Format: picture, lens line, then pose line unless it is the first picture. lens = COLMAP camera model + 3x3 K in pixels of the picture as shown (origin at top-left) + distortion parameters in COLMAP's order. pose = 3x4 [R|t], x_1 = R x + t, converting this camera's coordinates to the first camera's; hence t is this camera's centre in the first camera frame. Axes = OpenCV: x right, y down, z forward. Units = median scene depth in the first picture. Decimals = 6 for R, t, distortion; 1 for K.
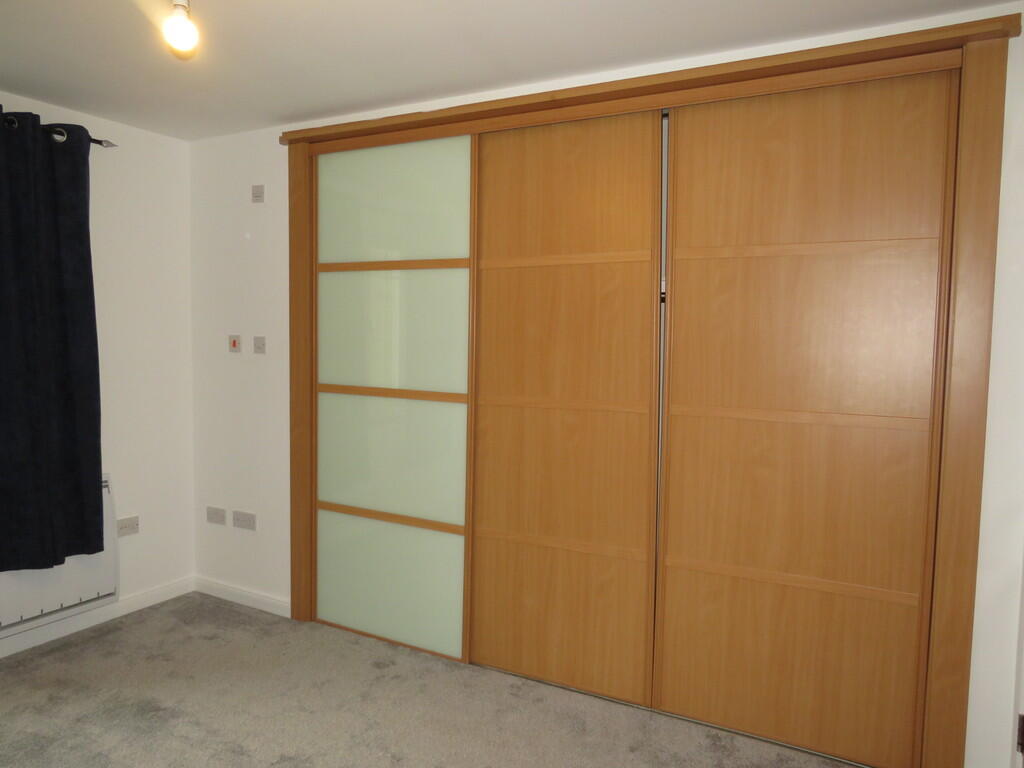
lens RADIAL K [[737.0, 0, 512.0], [0, 737.0, 384.0], [0, 0, 1]] dist [0.008303, 0.007551]
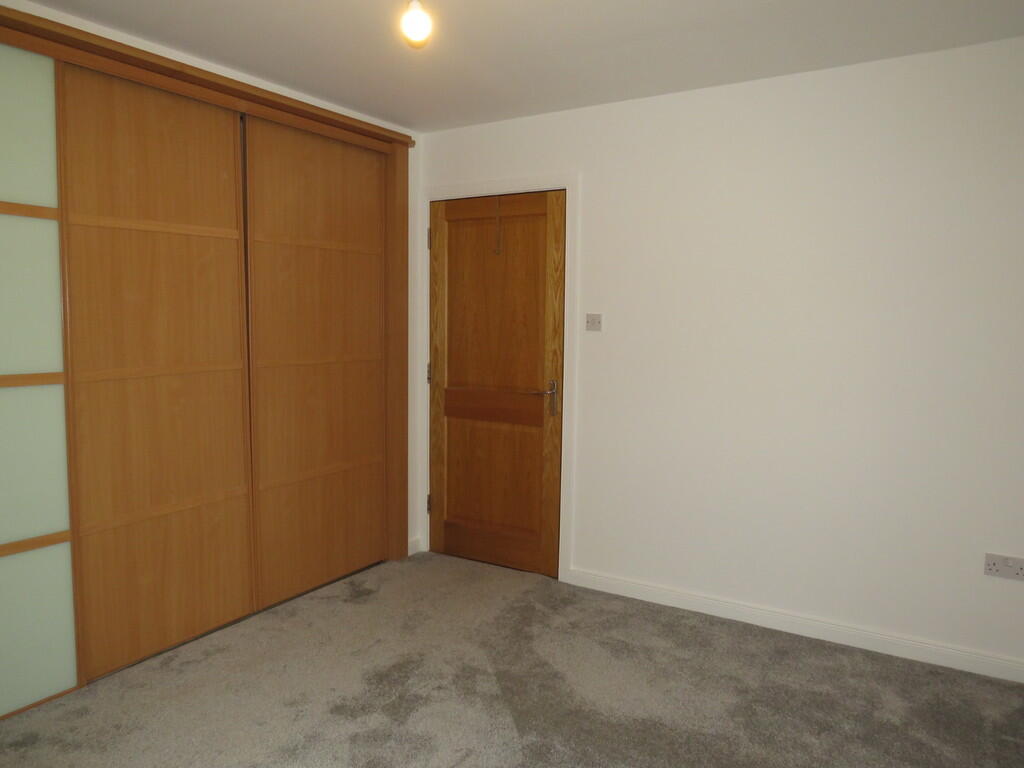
lens RADIAL K [[737.0, 0, 512.0], [0, 737.0, 384.0], [0, 0, 1]] dist [0.008303, 0.007551]
pose [[0.052815, -0.112020, 0.992301, -0.910245], [0.061622, 0.992160, 0.108724, -0.035314], [-0.996701, 0.055405, 0.059303, 0.465410]]
